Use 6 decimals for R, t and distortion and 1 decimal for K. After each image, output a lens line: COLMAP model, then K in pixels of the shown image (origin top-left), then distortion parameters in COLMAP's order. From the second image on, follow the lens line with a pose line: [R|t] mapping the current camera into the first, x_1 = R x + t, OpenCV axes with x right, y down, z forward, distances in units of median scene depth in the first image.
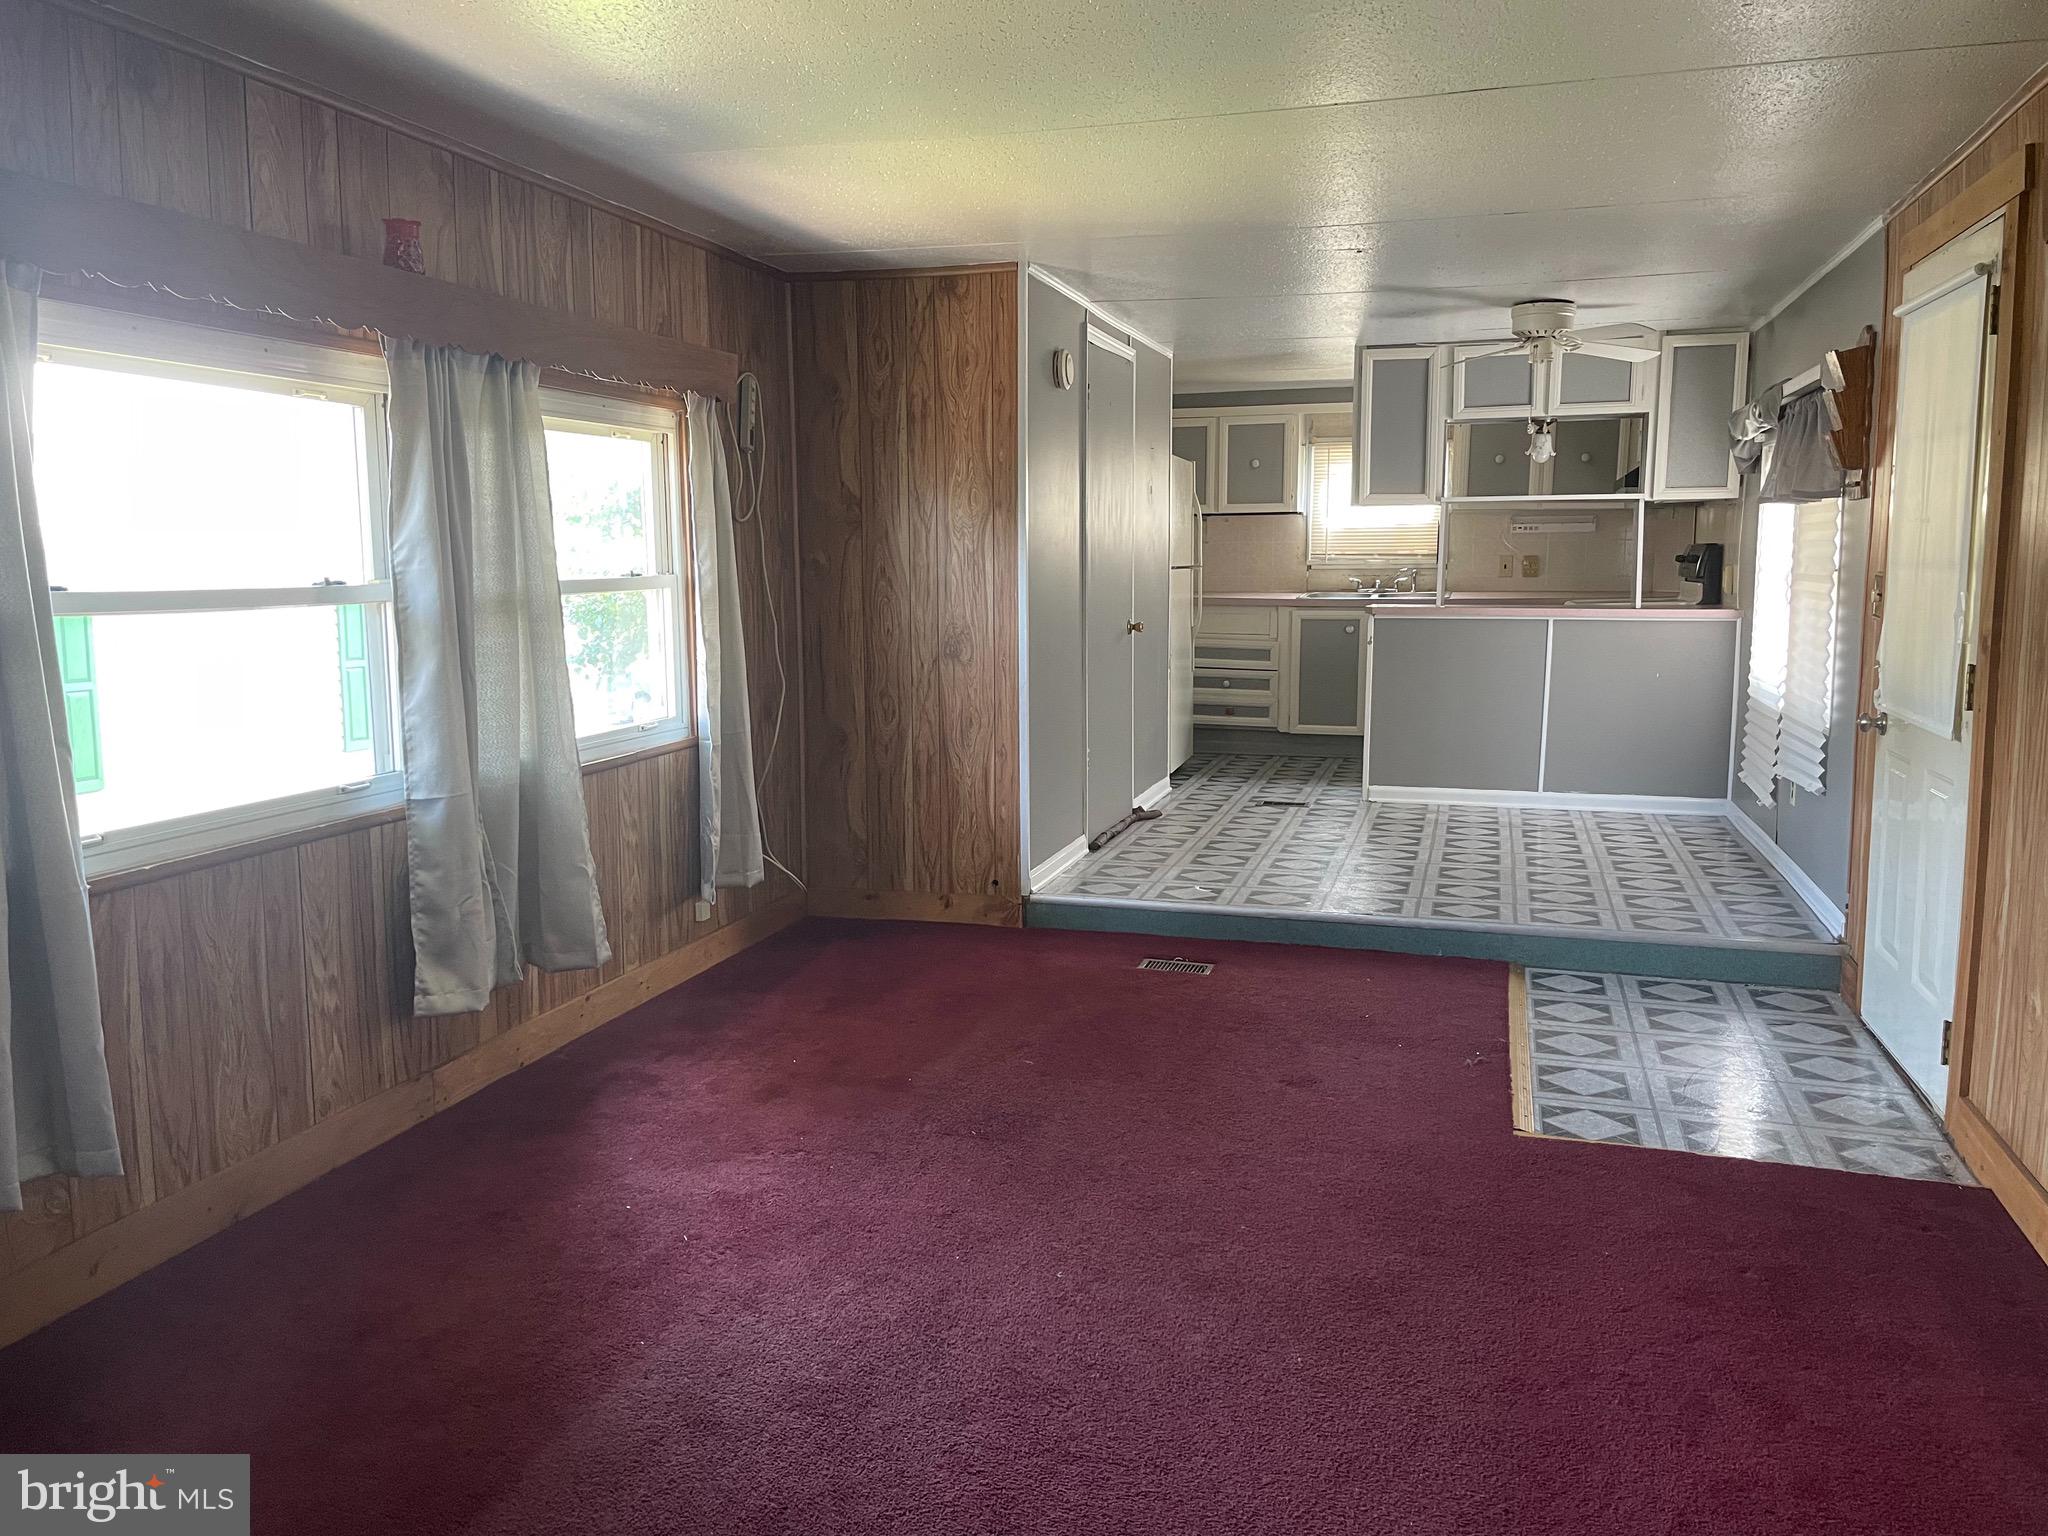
lens RADIAL K [[1556.8, 0, 1027.0], [0, 1556.8, 753.4], [0, 0, 1]] dist [0.087422, -0.123947]
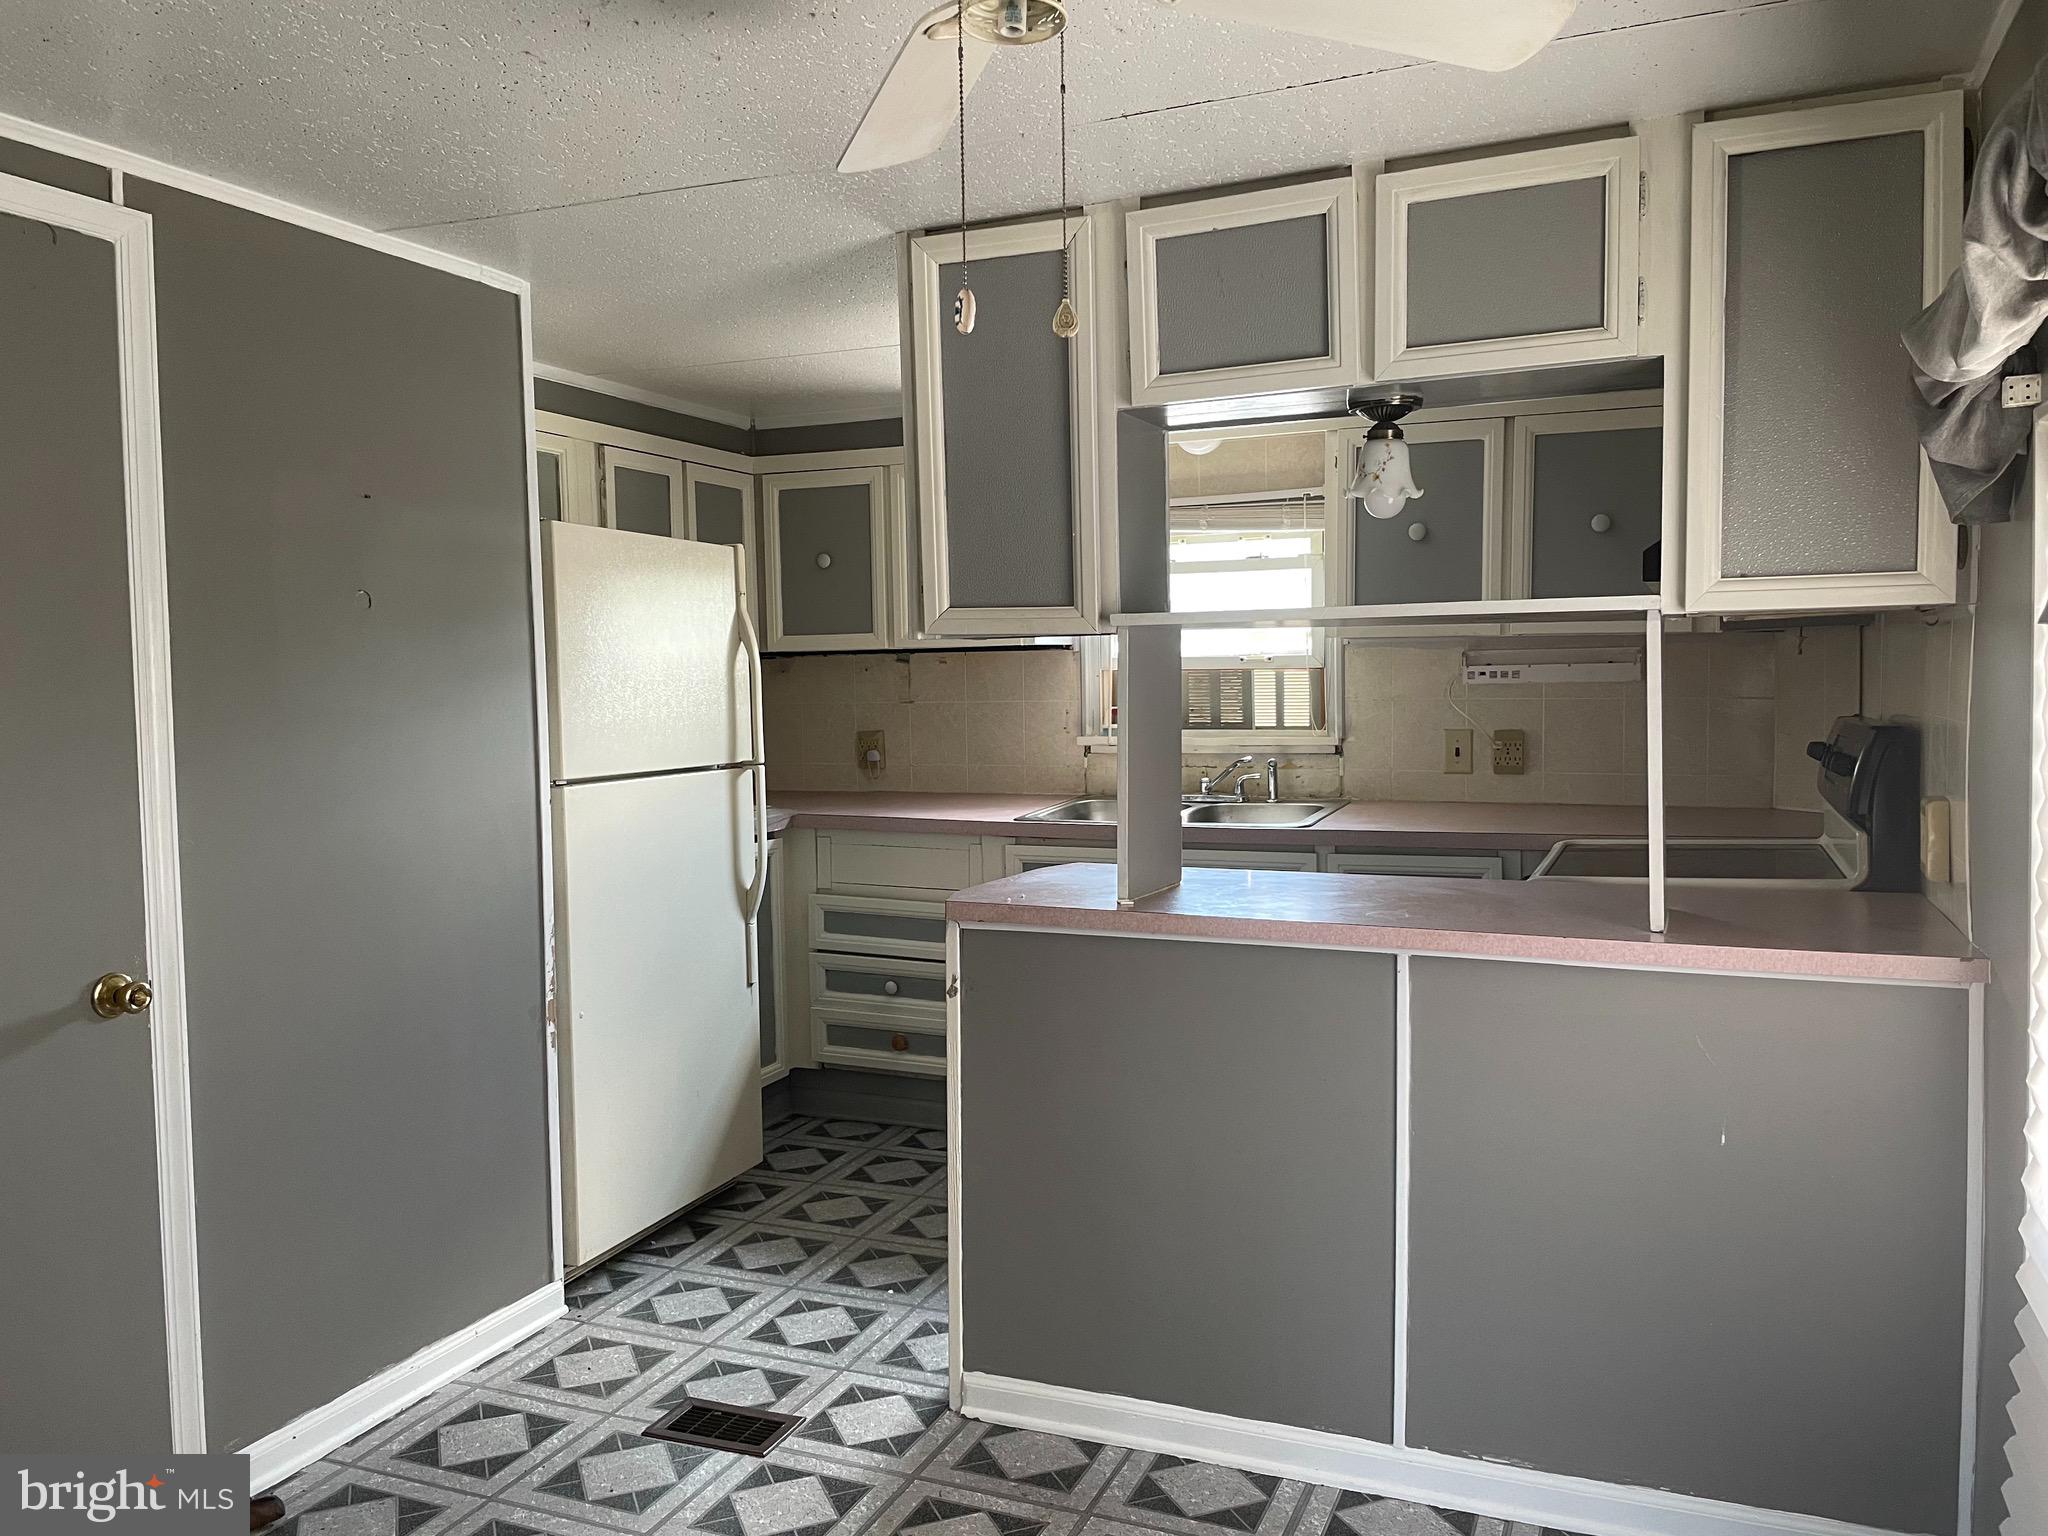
lens RADIAL K [[1556.8, 0, 1027.0], [0, 1556.8, 753.4], [0, 0, 1]] dist [0.087422, -0.123947]
pose [[0.993283, -0.005093, -0.115599, 0.285320], [-0.003868, 0.997011, -0.077169, -0.100845], [0.115646, 0.077098, 0.990294, 0.629043]]
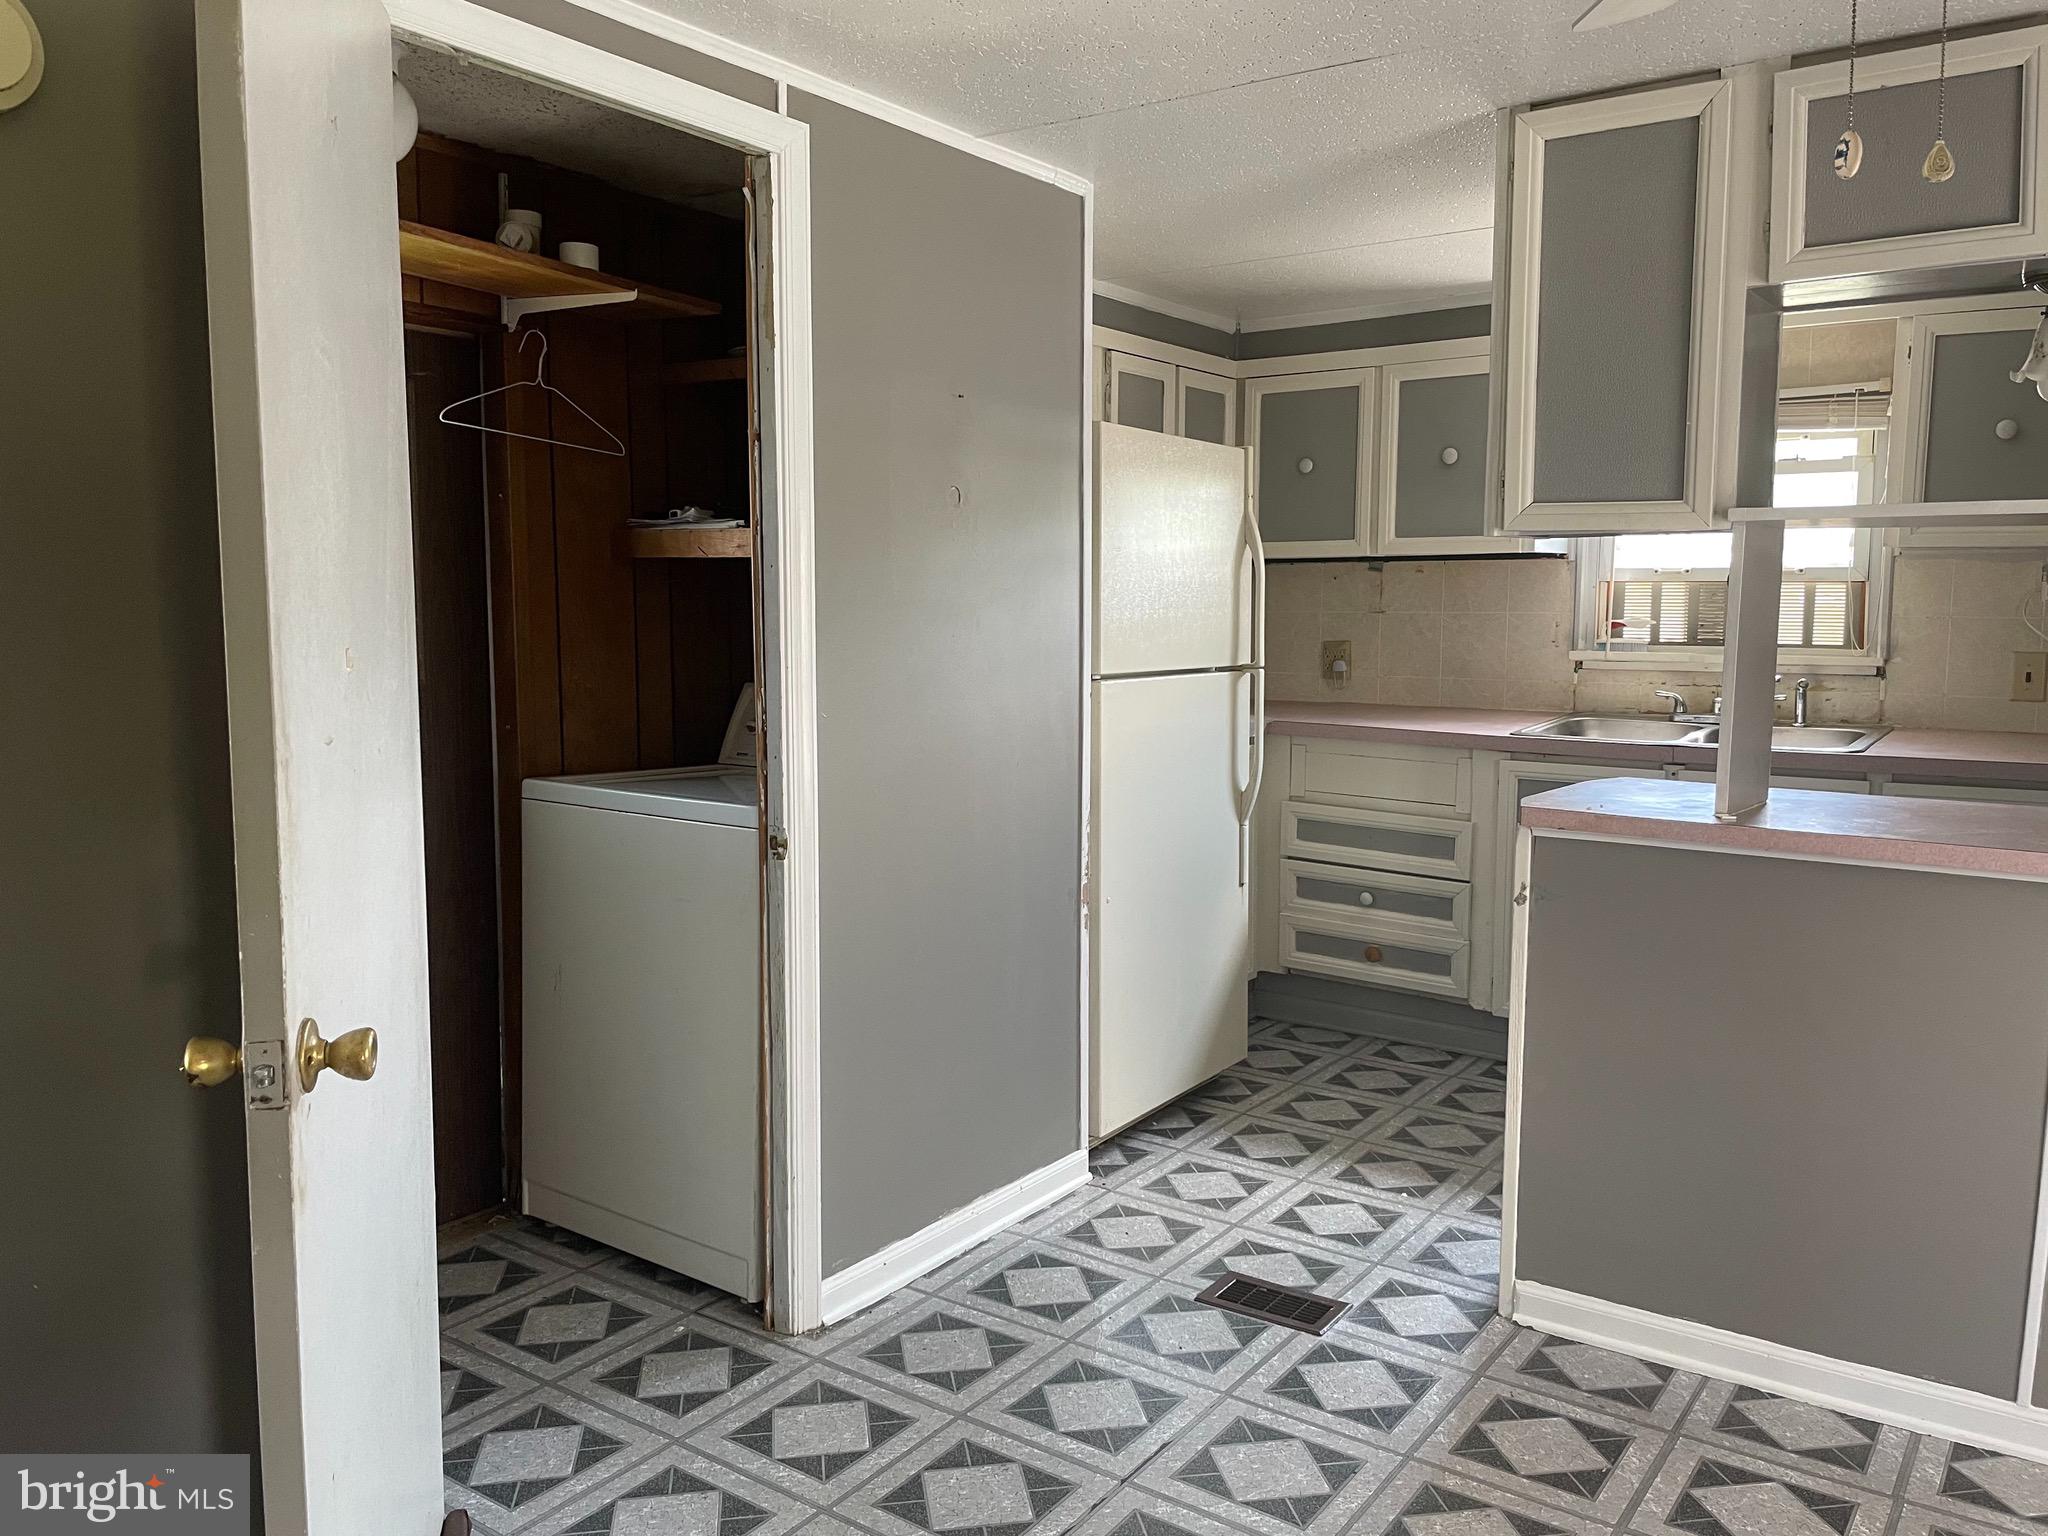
lens RADIAL K [[1556.8, 0, 1027.0], [0, 1556.8, 753.4], [0, 0, 1]] dist [0.087422, -0.123947]
pose [[0.944207, 0.040911, -0.326803, 0.232251], [-0.050668, 0.998486, -0.021394, -0.092866], [0.325433, 0.036759, 0.944850, 0.615468]]
